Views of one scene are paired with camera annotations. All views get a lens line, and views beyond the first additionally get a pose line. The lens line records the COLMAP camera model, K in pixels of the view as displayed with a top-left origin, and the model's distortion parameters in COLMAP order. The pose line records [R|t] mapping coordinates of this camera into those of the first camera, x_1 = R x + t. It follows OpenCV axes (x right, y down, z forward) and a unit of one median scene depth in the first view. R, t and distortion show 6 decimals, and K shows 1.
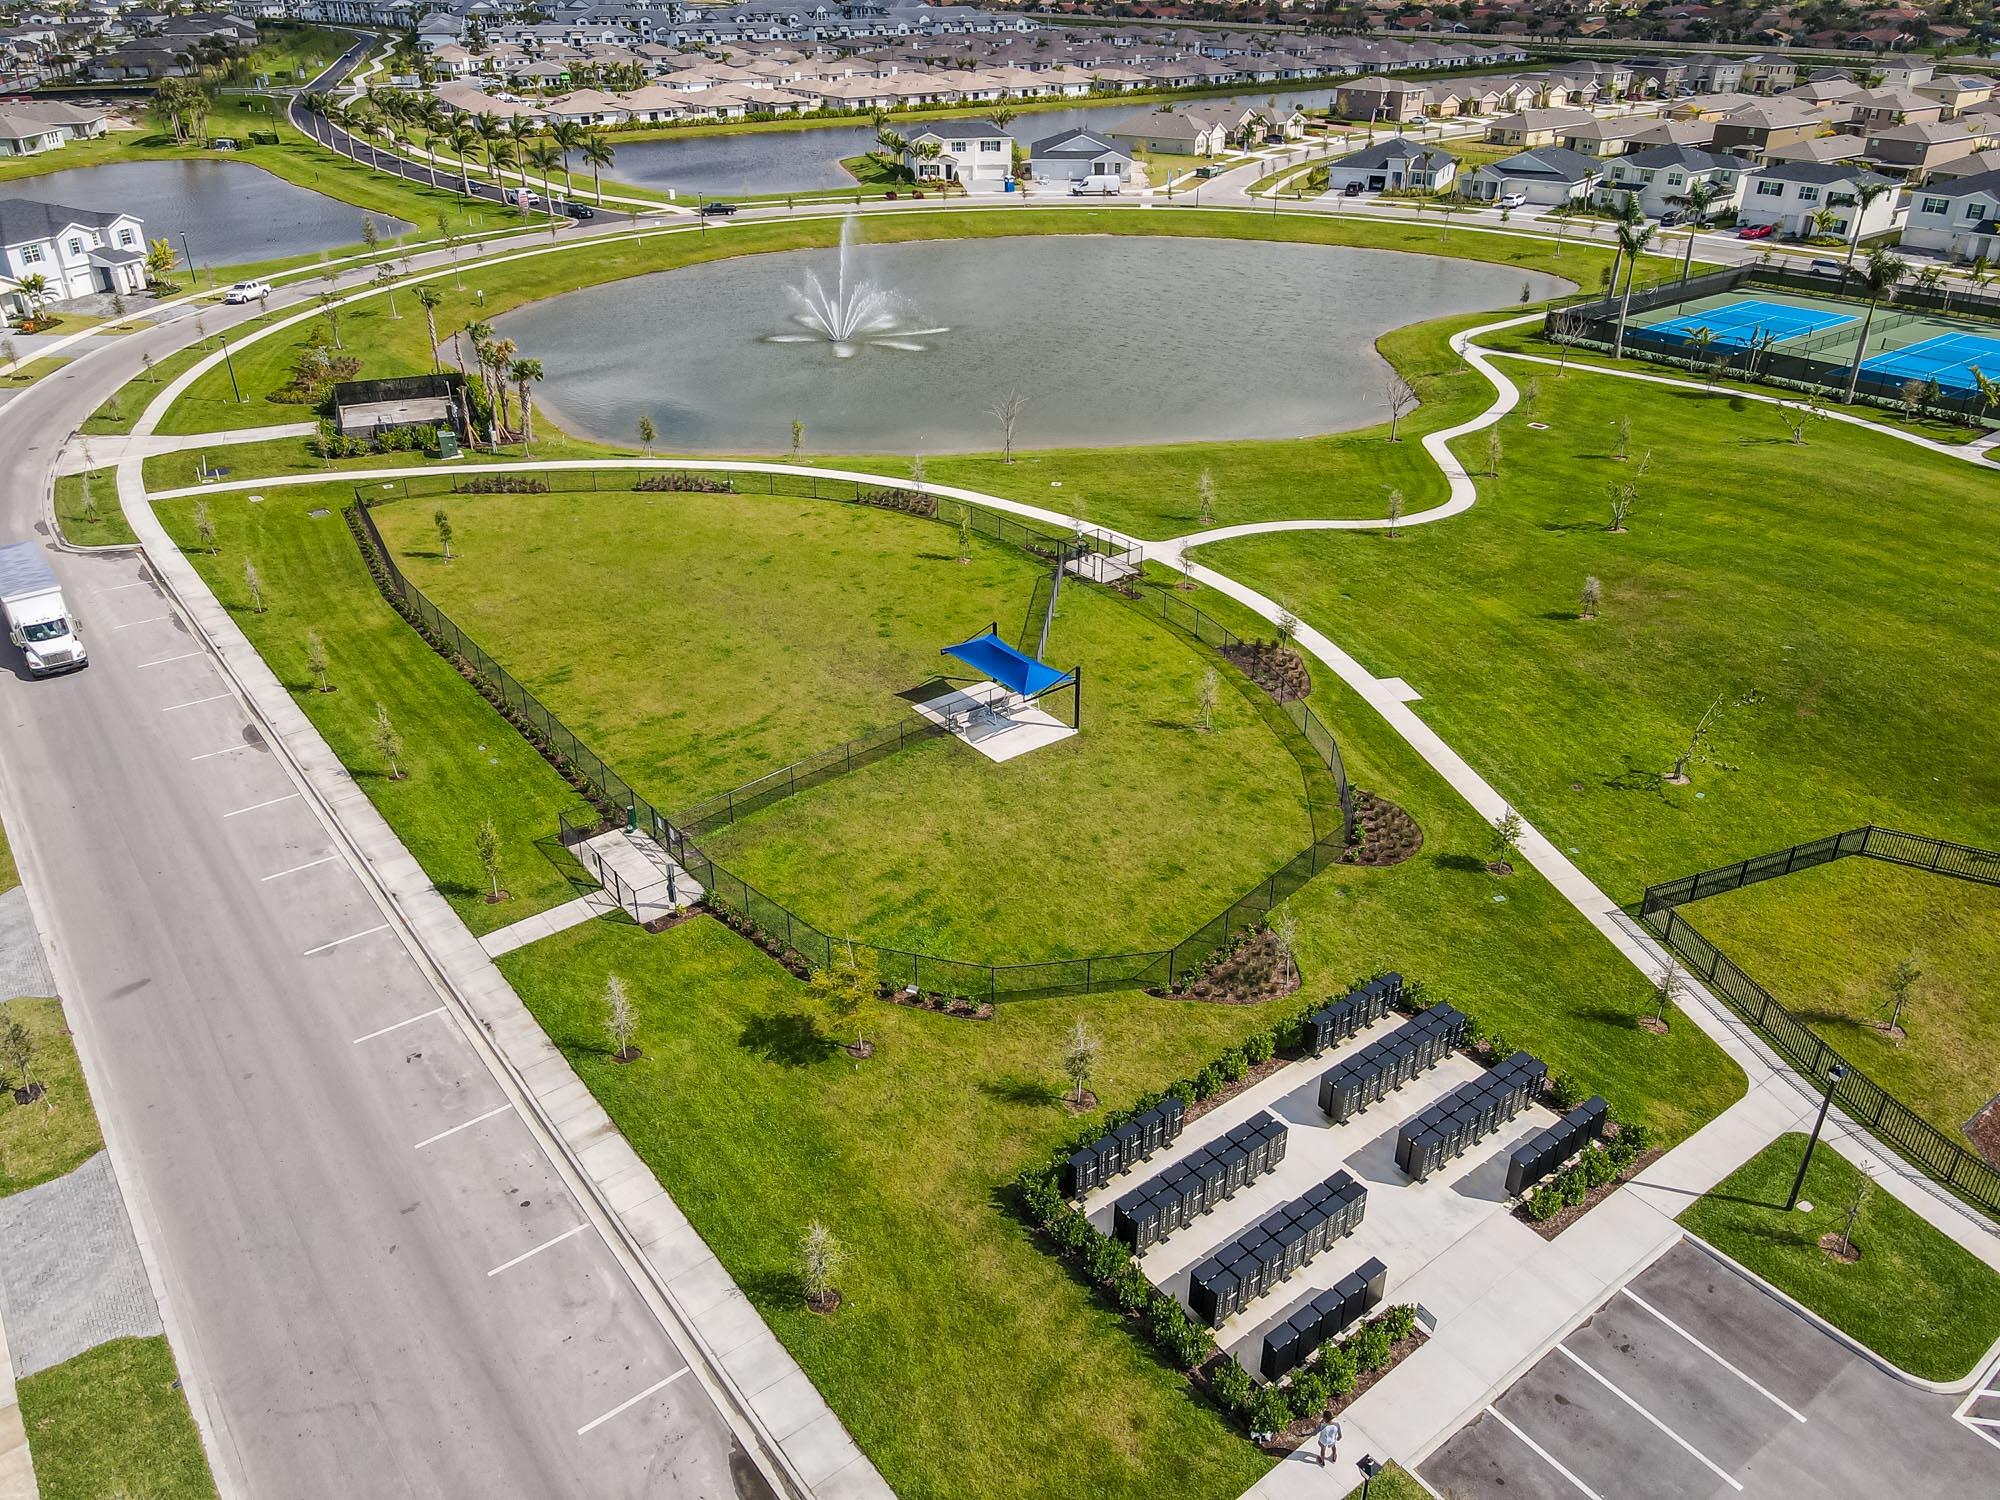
lens RADIAL K [[1453.8, 0, 1000.0], [0, 1453.8, 748.1], [0, 0, 1]] dist [0.005593, 0.009436]
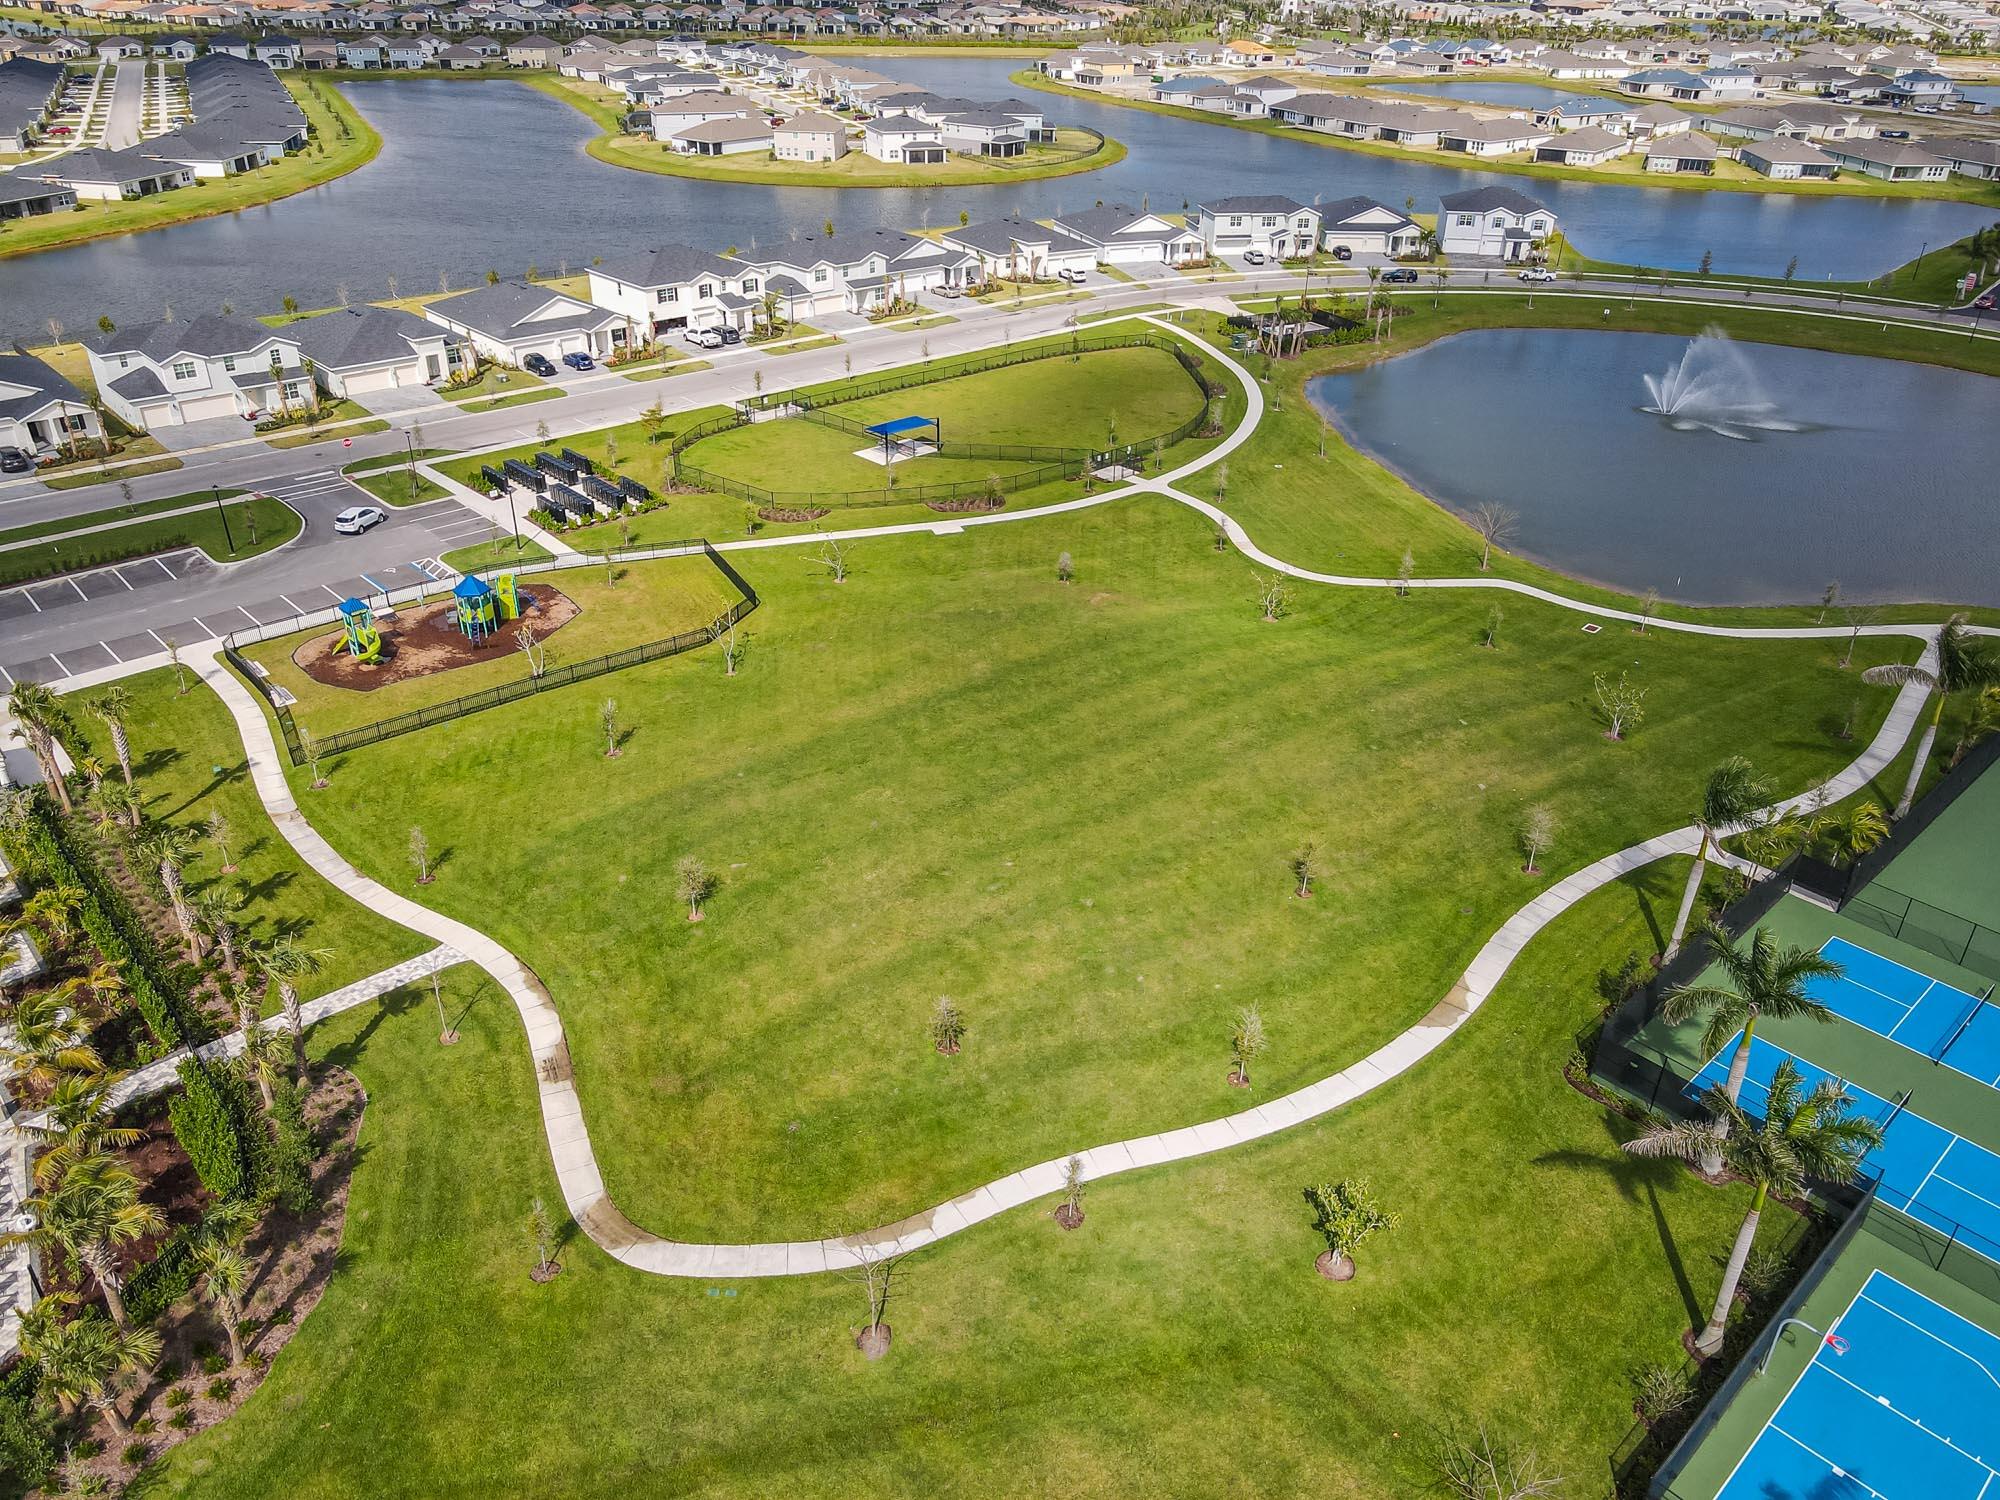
lens RADIAL K [[1453.8, 0, 1000.9], [0, 1453.8, 749.9], [0, 0, 1]] dist [0.005593, 0.009436]
pose [[0.085579, 0.489914, -0.867560, 1.525559], [-0.493348, 0.777348, 0.390306, -0.433863], [0.865612, 0.394607, 0.308222, 0.525996]]
